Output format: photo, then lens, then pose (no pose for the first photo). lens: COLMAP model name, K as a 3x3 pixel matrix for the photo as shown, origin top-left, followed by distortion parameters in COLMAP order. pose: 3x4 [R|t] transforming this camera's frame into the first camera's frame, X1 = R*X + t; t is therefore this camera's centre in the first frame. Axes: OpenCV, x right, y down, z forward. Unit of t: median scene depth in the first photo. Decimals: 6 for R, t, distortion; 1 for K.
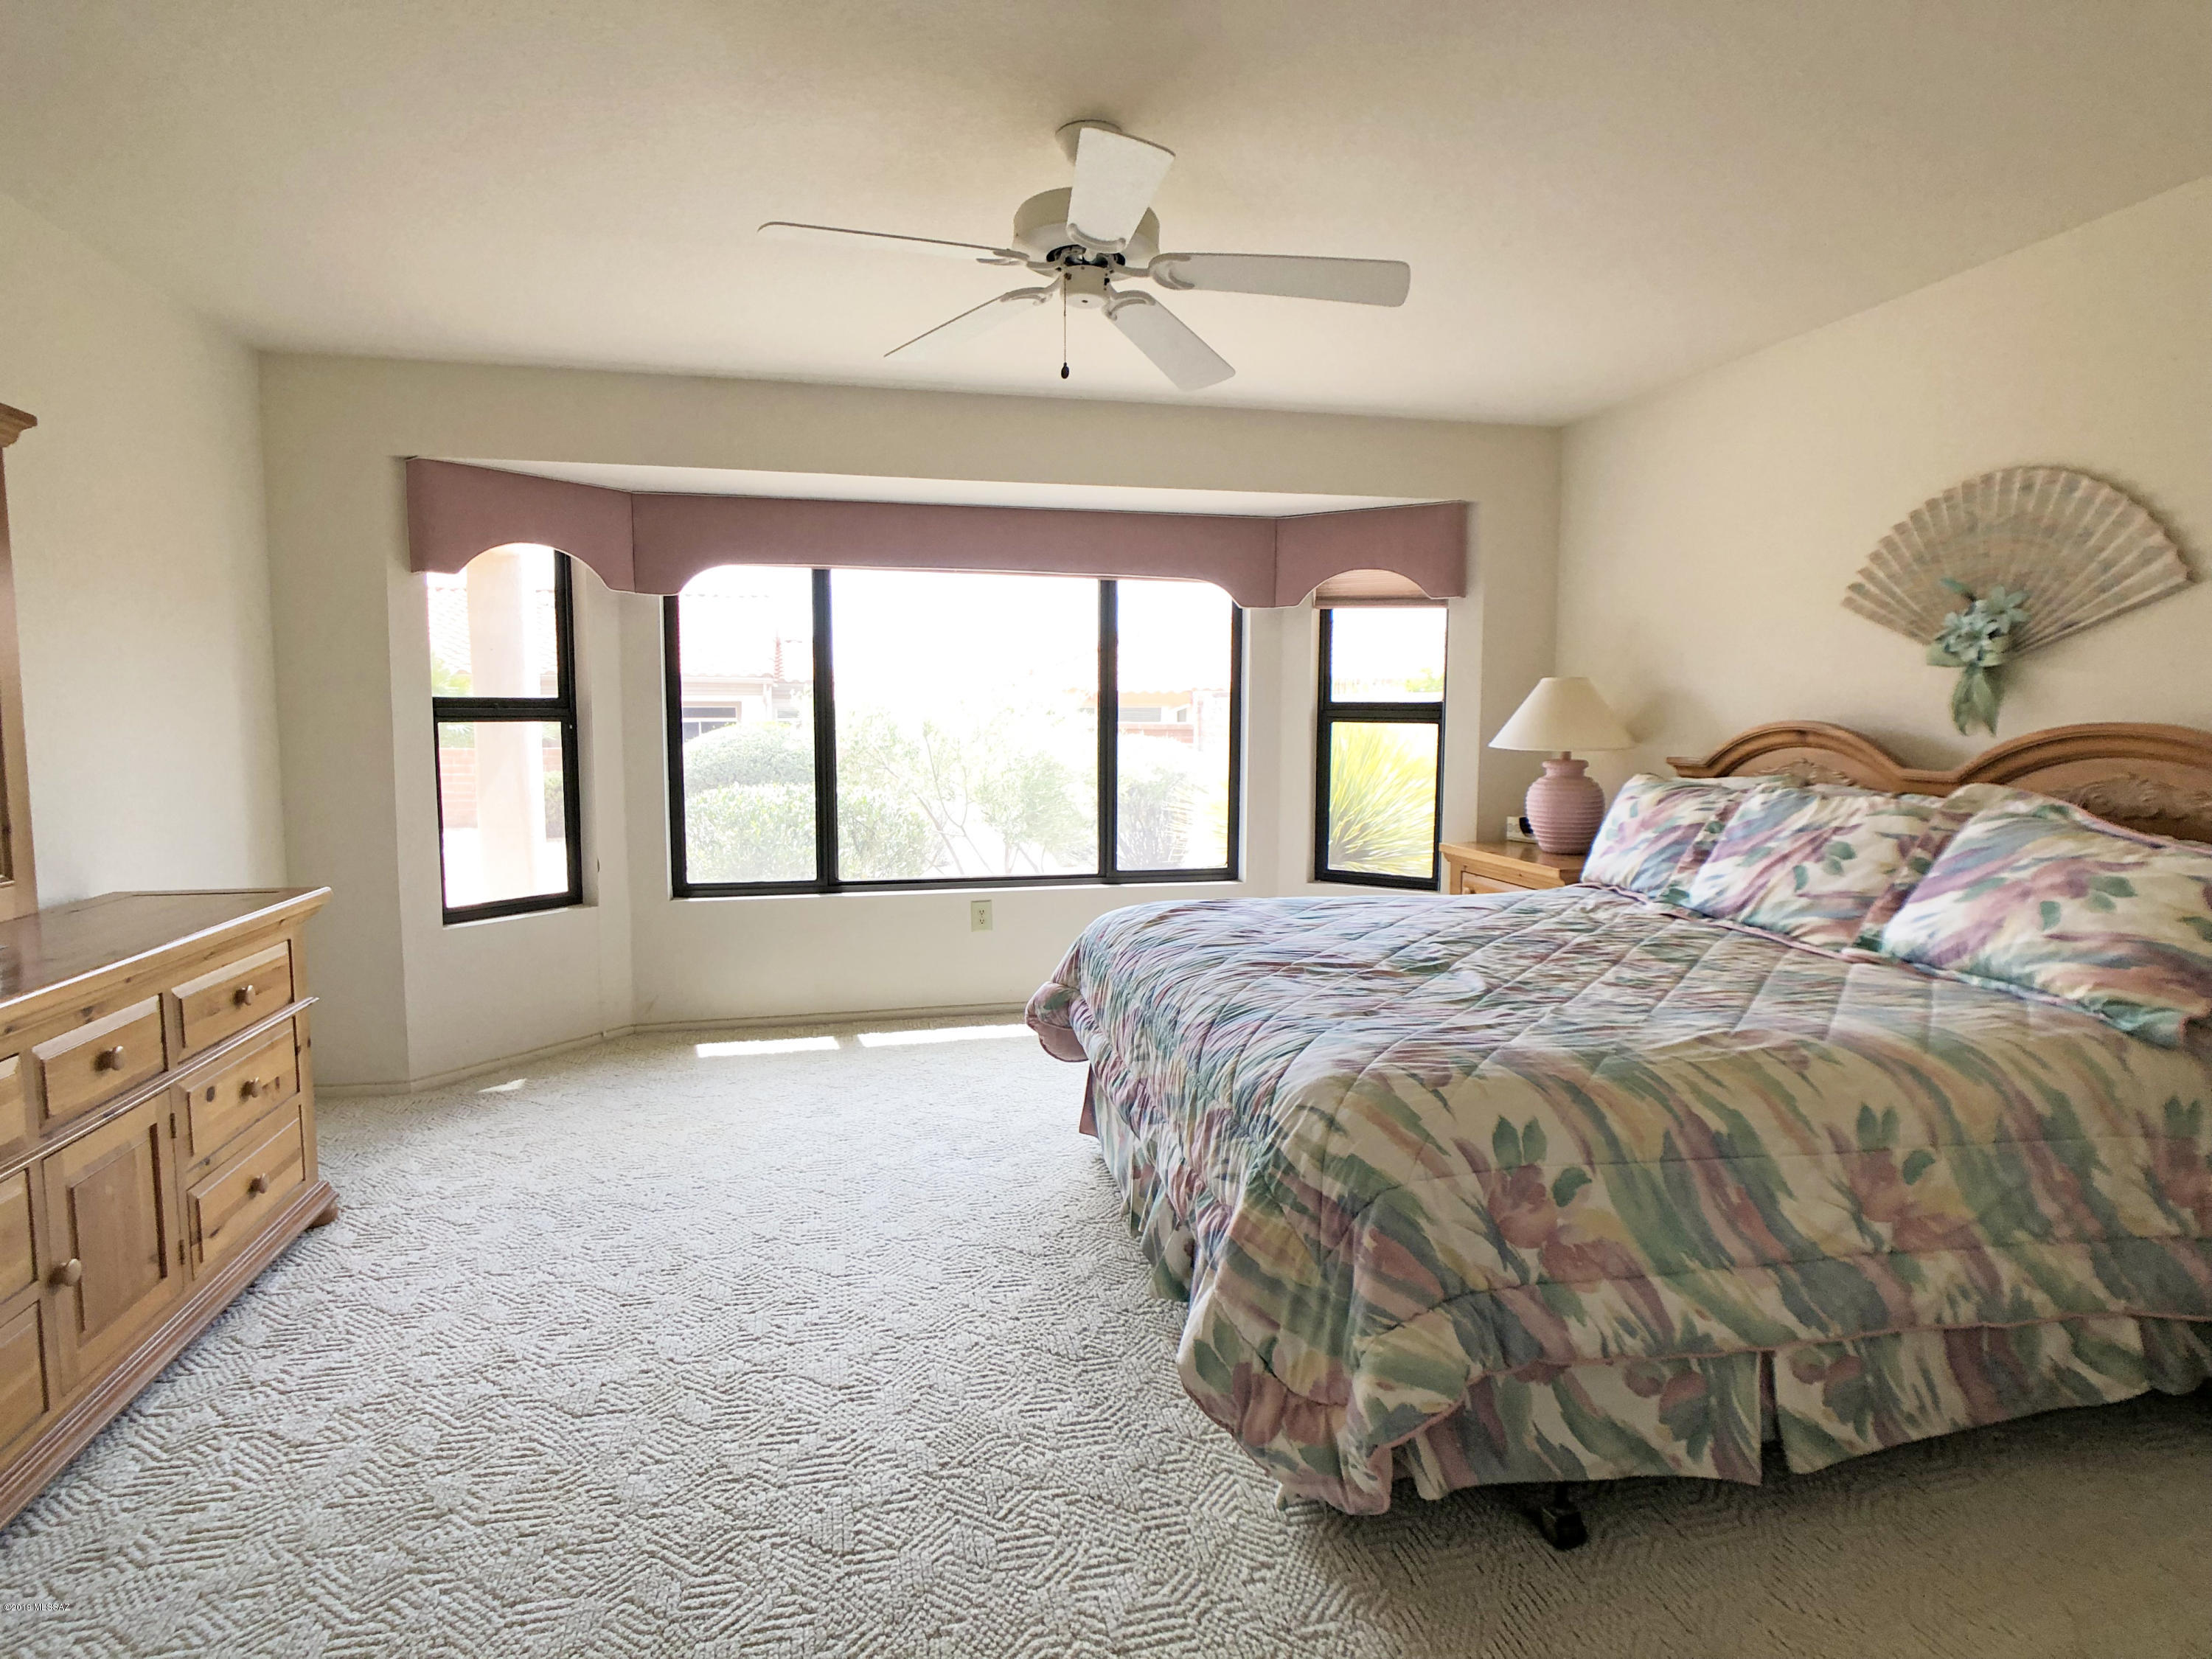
lens RADIAL K [[1165.2, 0, 1116.3], [0, 1165.2, 808.0], [0, 0, 1]] dist [-0.021289, 0.002181]
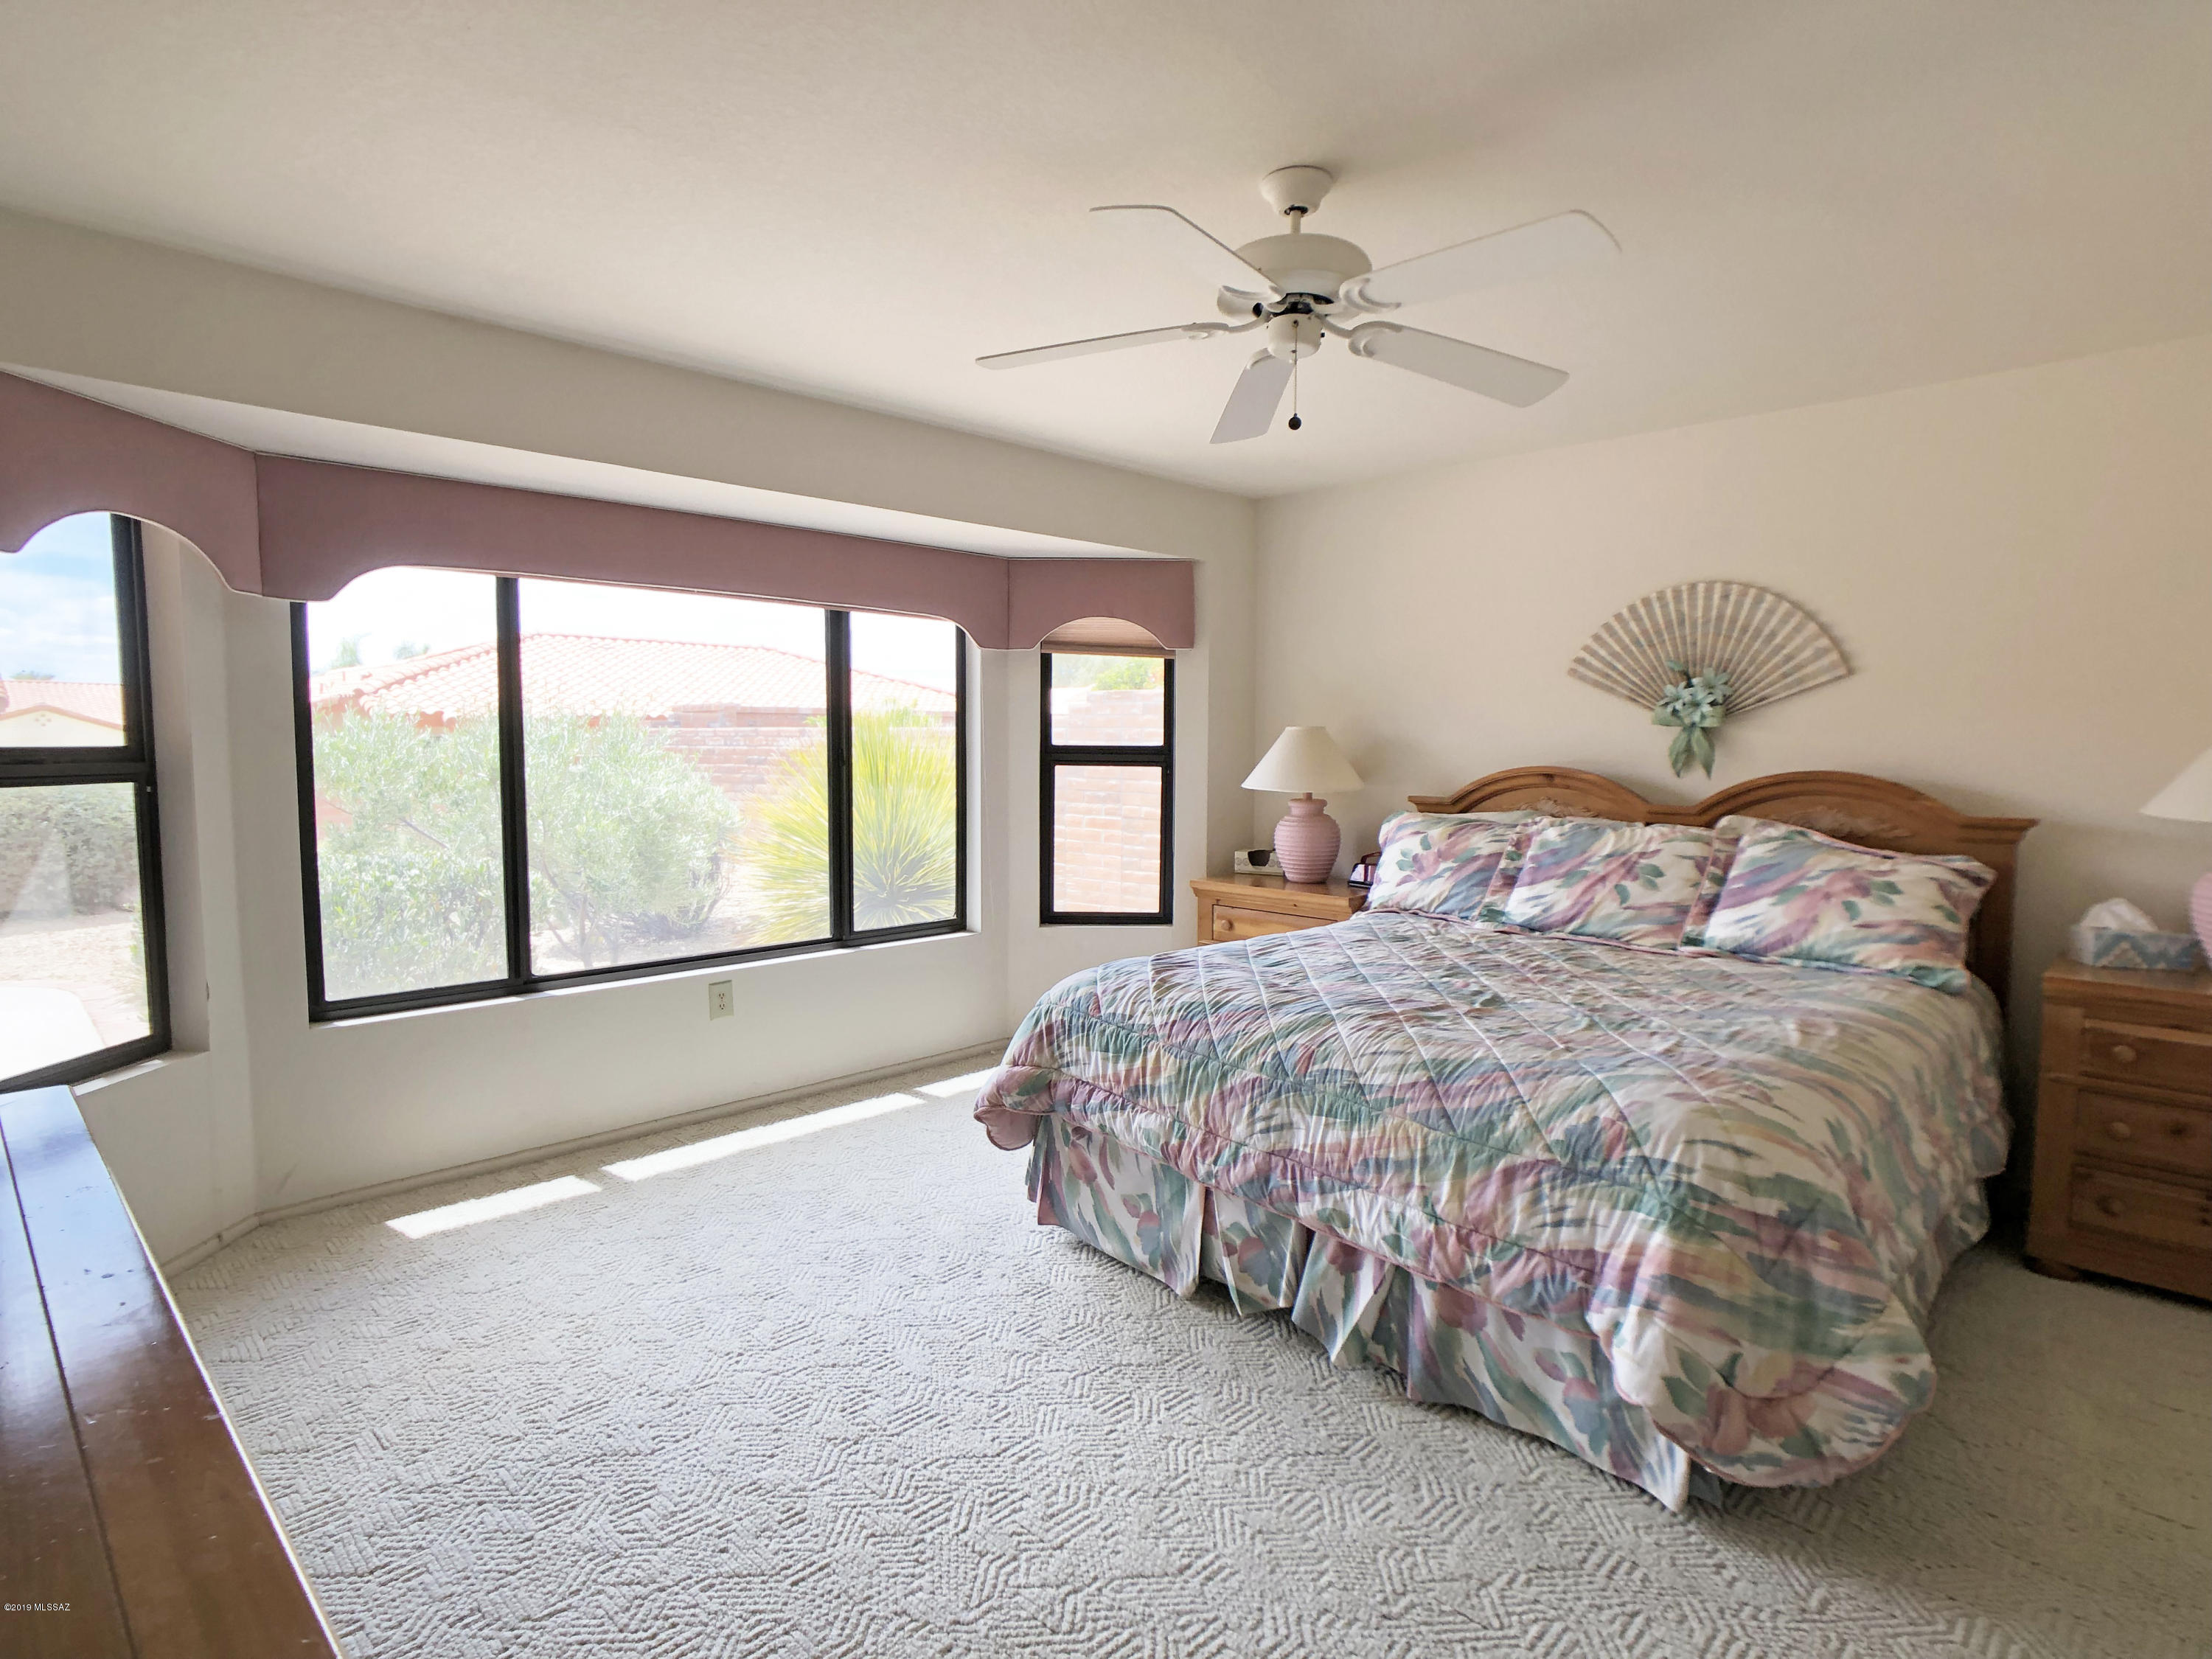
lens RADIAL K [[1165.2, 0, 1119.8], [0, 1165.2, 817.4], [0, 0, 1]] dist [-0.021289, 0.002181]
pose [[0.846845, -0.035608, 0.530646, -0.486917], [0.043277, 0.999061, -0.002026, -0.039864], [-0.530075, 0.024680, 0.847591, 0.194162]]
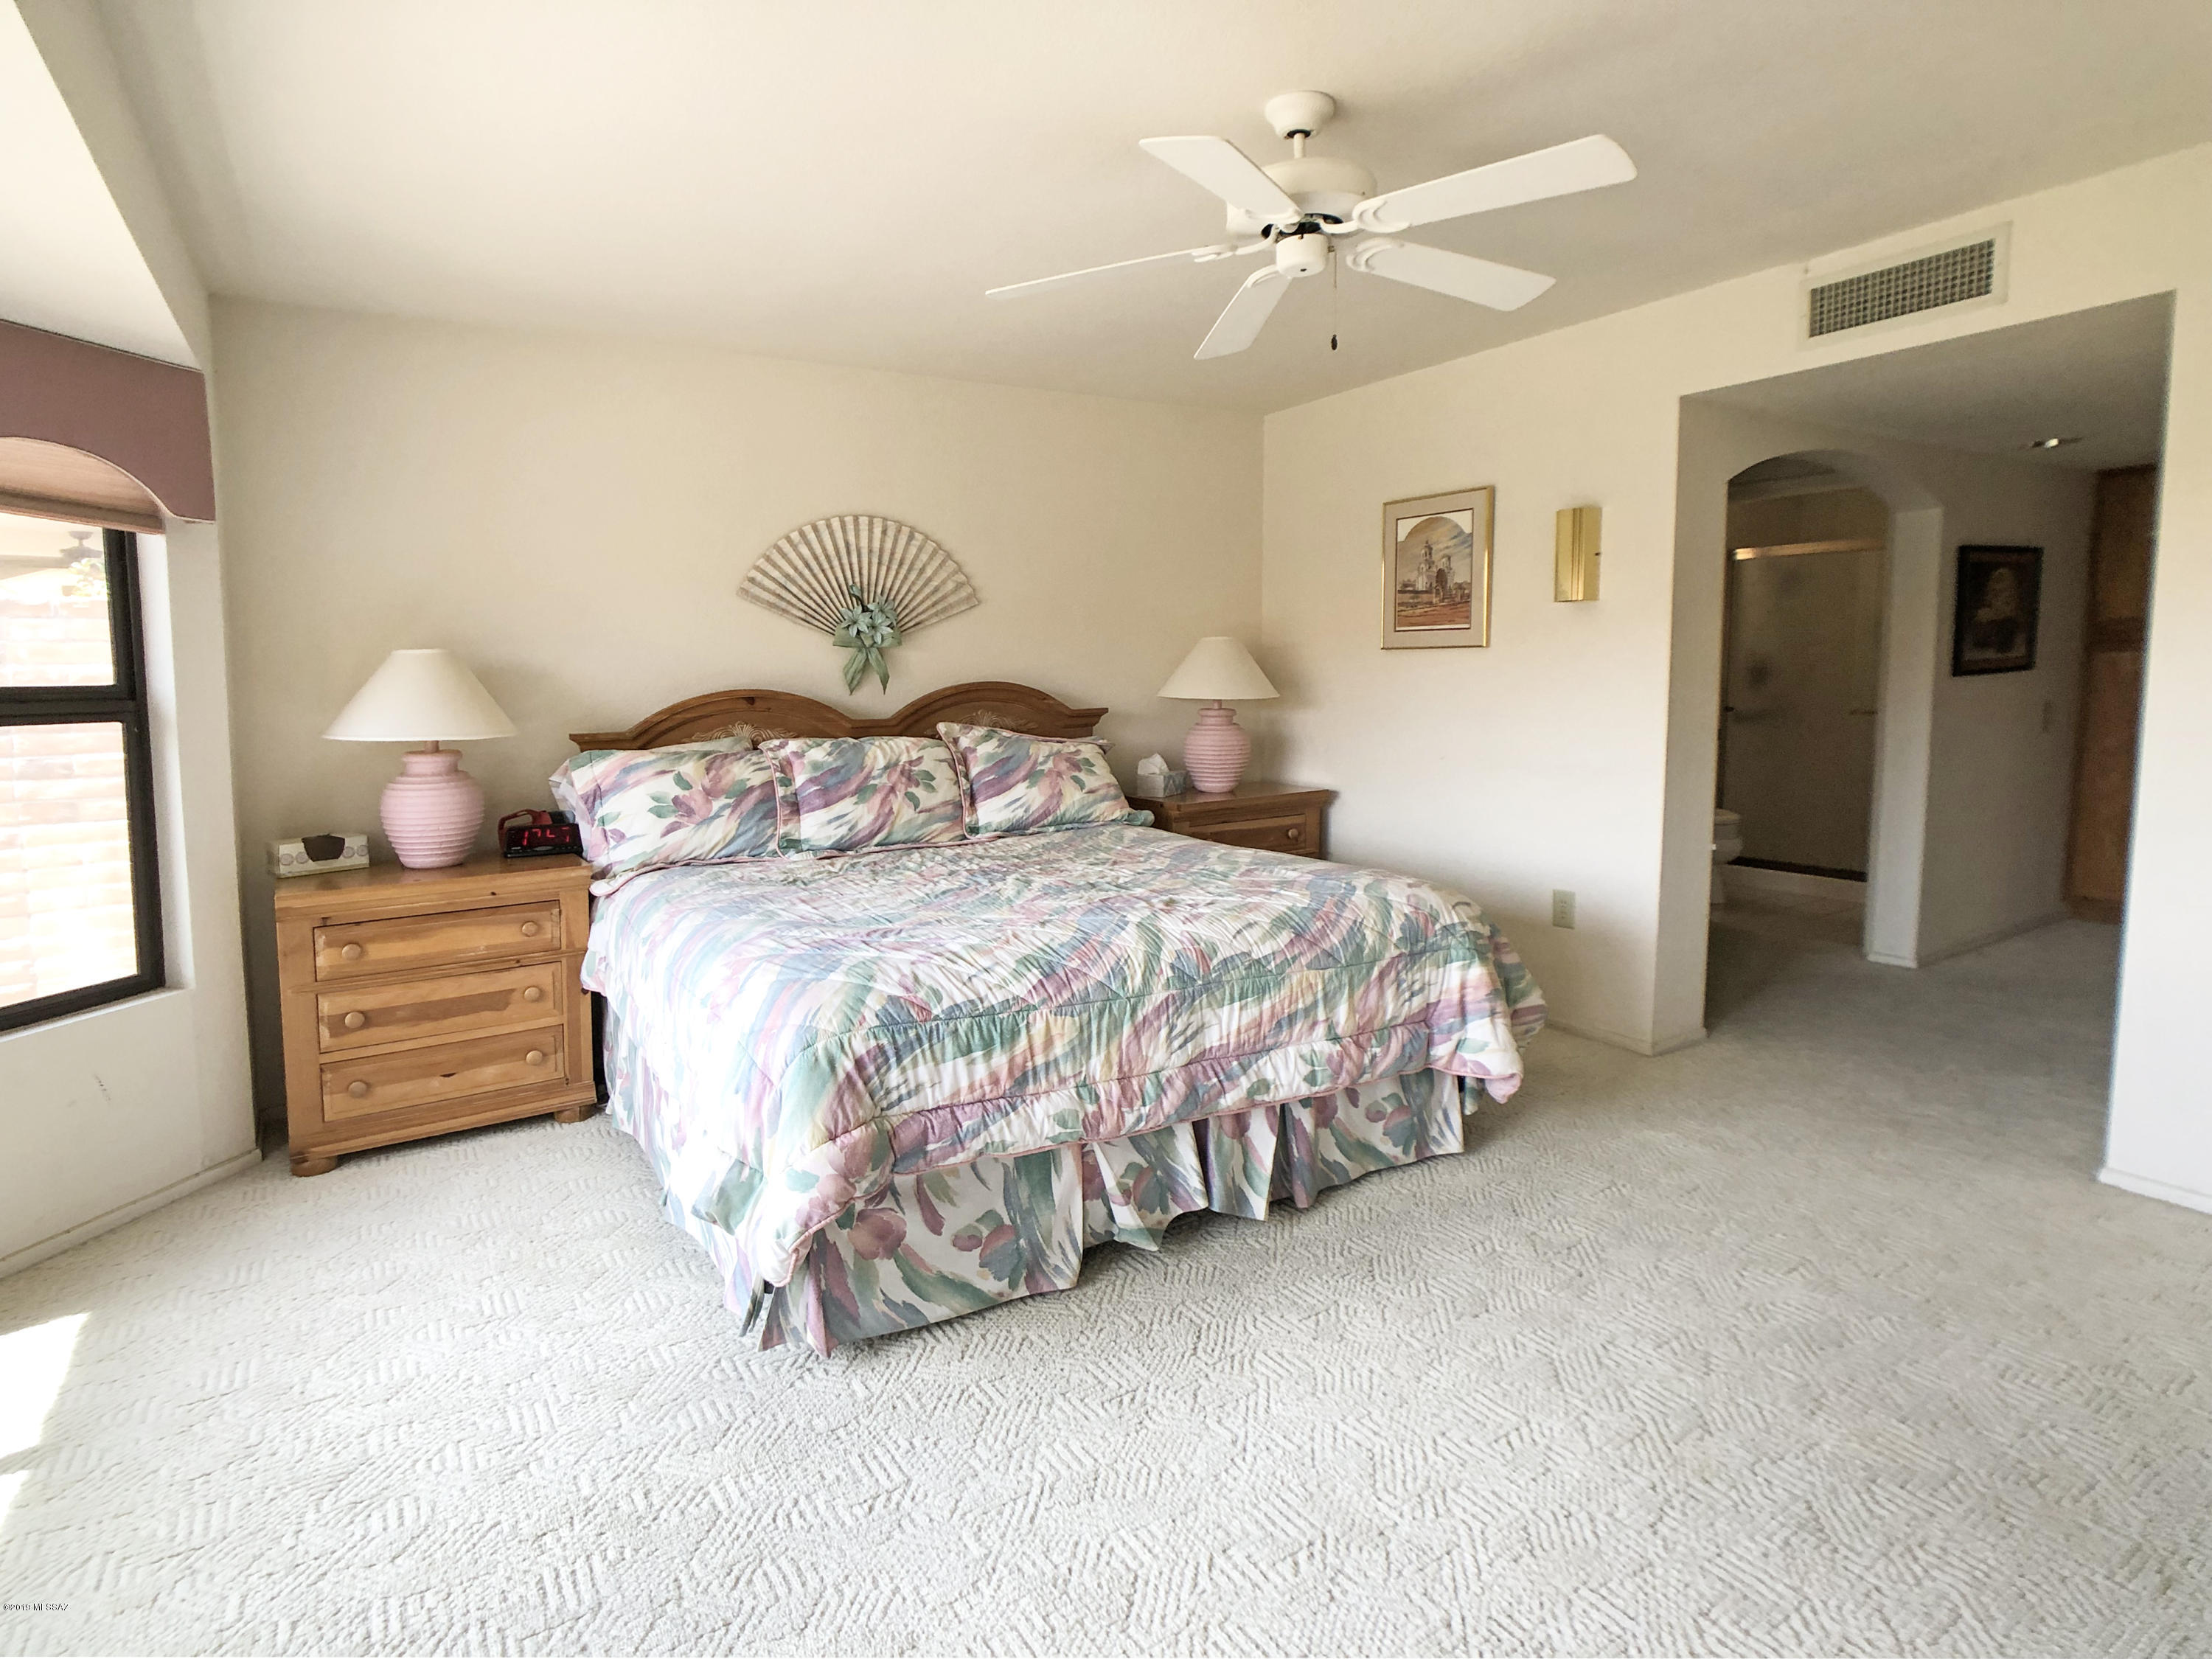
lens RADIAL K [[1165.2, 0, 1086.0], [0, 1165.2, 772.6], [0, 0, 1]] dist [-0.021289, 0.002181]
pose [[-0.312698, -0.080266, 0.946455, -0.690684], [0.100137, 0.988085, 0.116881, -0.100472], [-0.944559, 0.131324, -0.300935, 1.094122]]
